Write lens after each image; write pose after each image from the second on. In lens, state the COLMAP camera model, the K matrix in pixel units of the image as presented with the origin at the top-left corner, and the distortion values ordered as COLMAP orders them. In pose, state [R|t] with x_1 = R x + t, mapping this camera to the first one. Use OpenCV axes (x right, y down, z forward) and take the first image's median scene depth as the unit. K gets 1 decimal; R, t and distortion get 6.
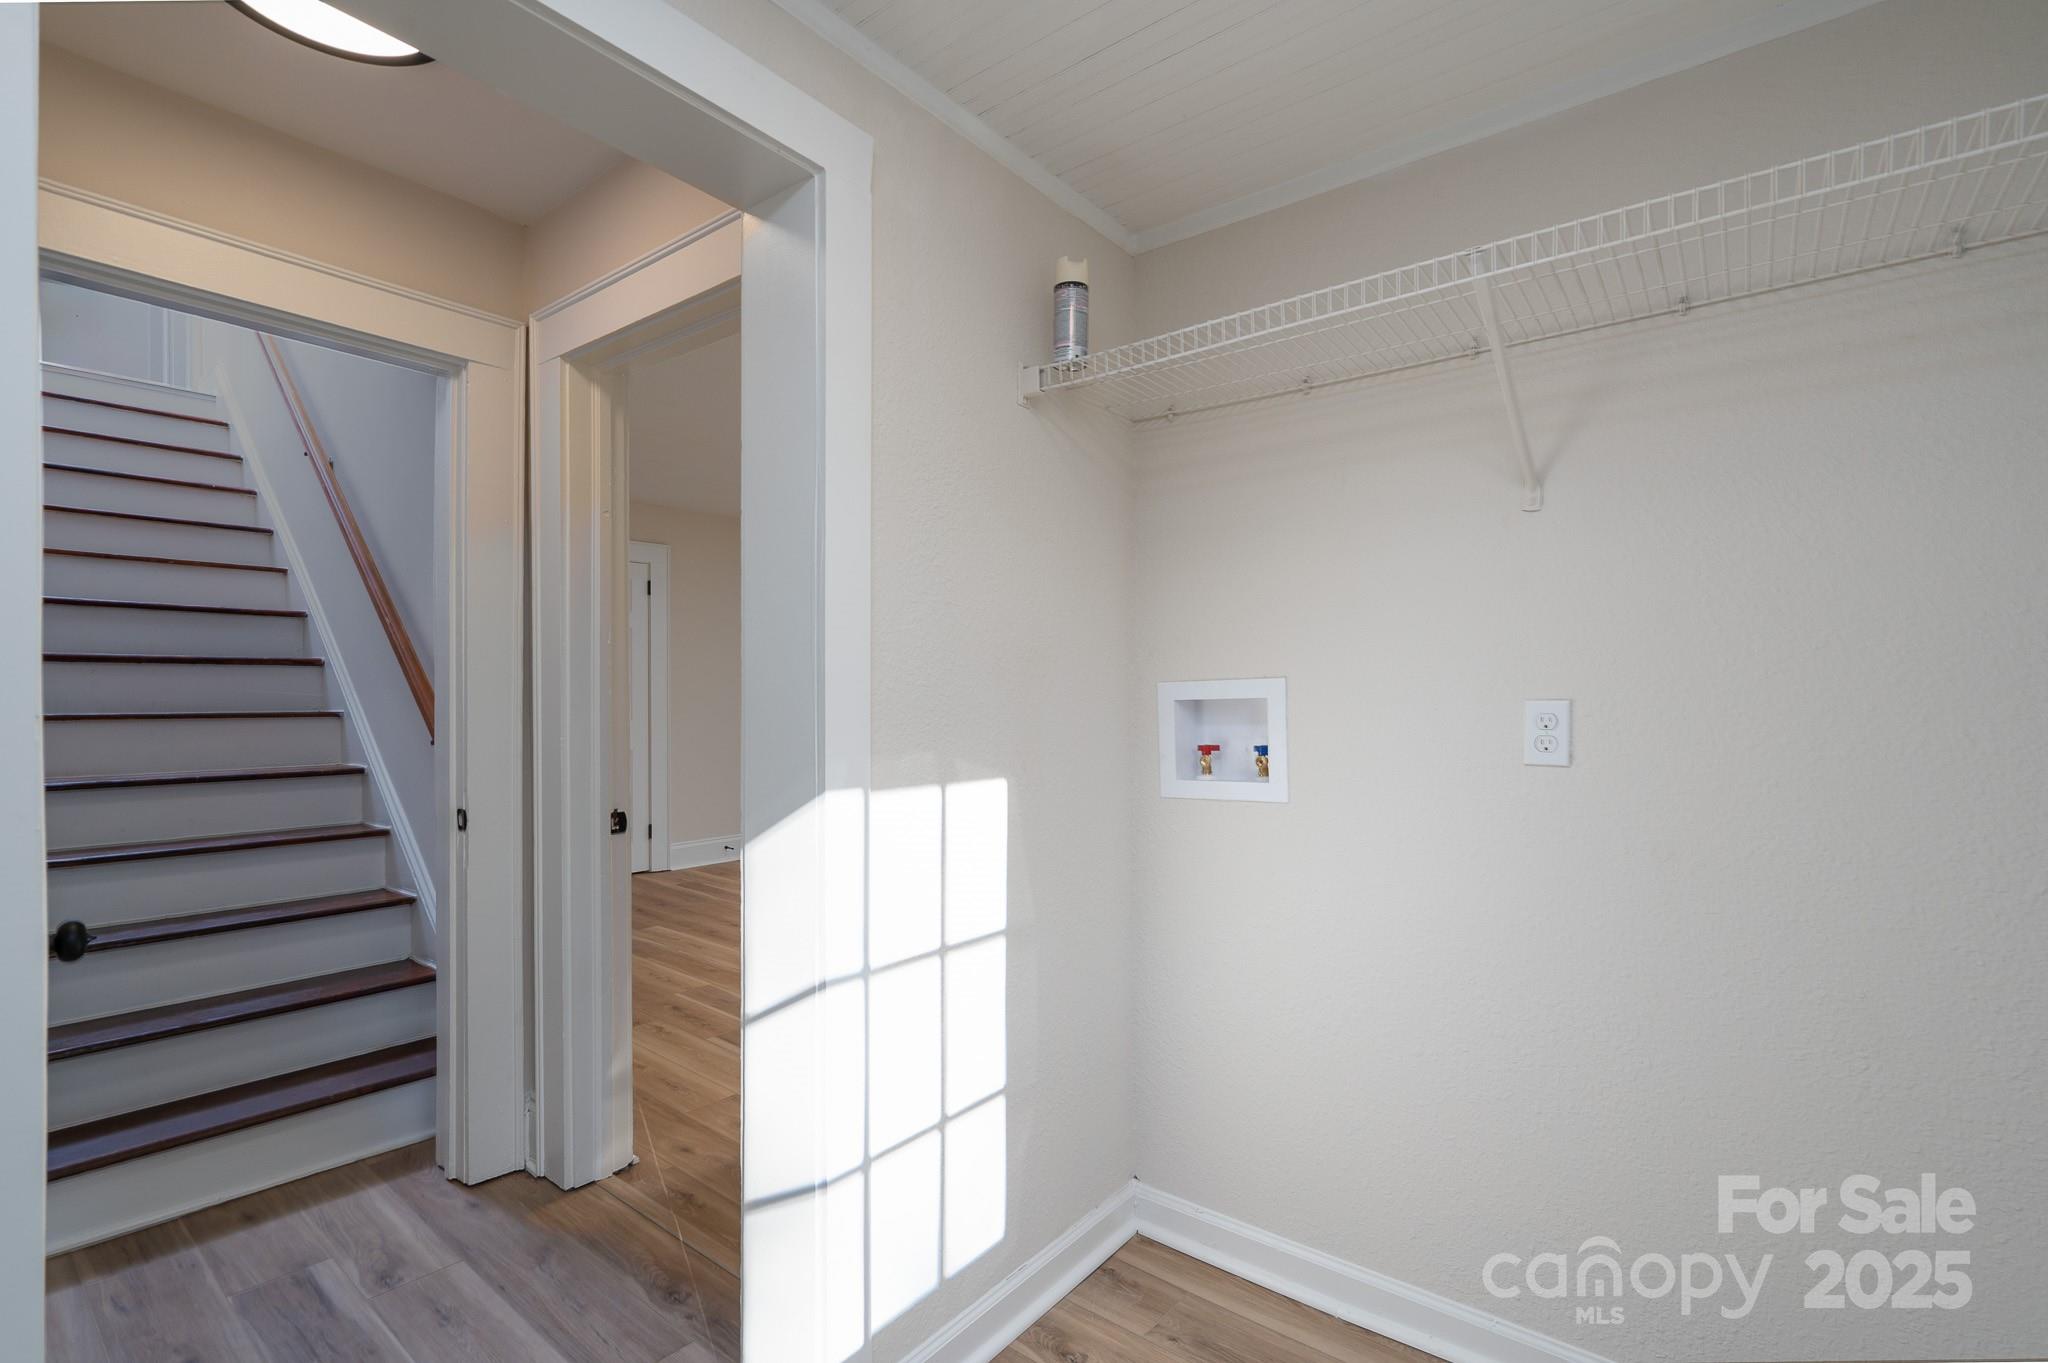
lens RADIAL K [[943.3, 0, 1004.9], [0, 943.3, 695.9], [0, 0, 1]] dist [-0.003188, 0.000542]
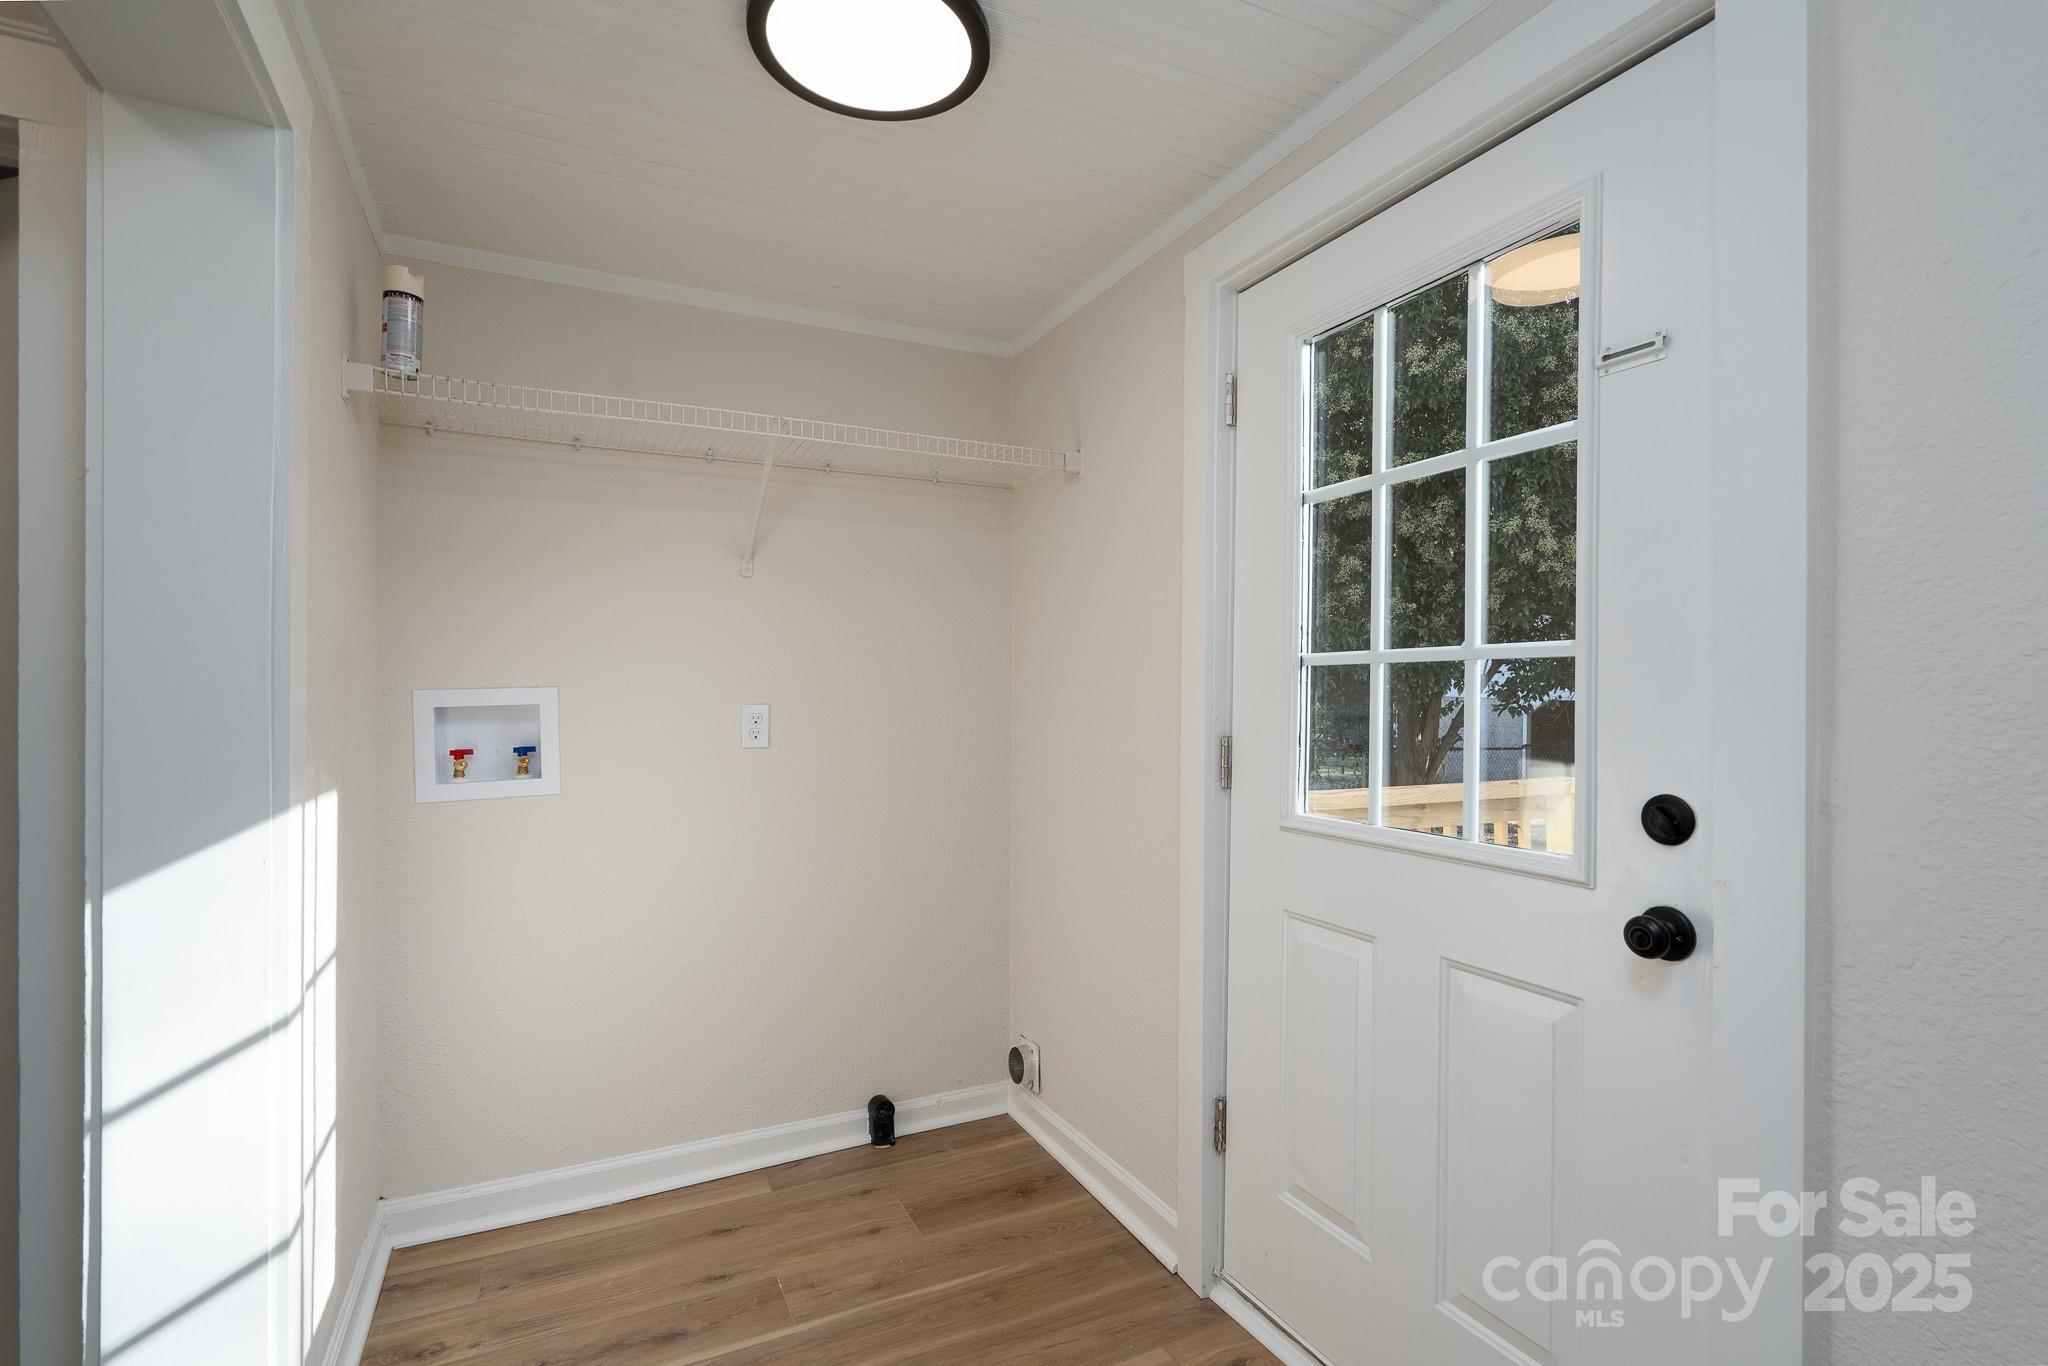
lens RADIAL K [[962.9, 0, 1018.0], [0, 962.9, 693.0], [0, 0, 1]] dist [-0.003406, 0.000008]
pose [[0.419761, 0.003577, 0.907628, -0.546445], [0.004136, 0.999974, -0.005854, -0.002711], [-0.907625, 0.006211, 0.419735, -0.018892]]
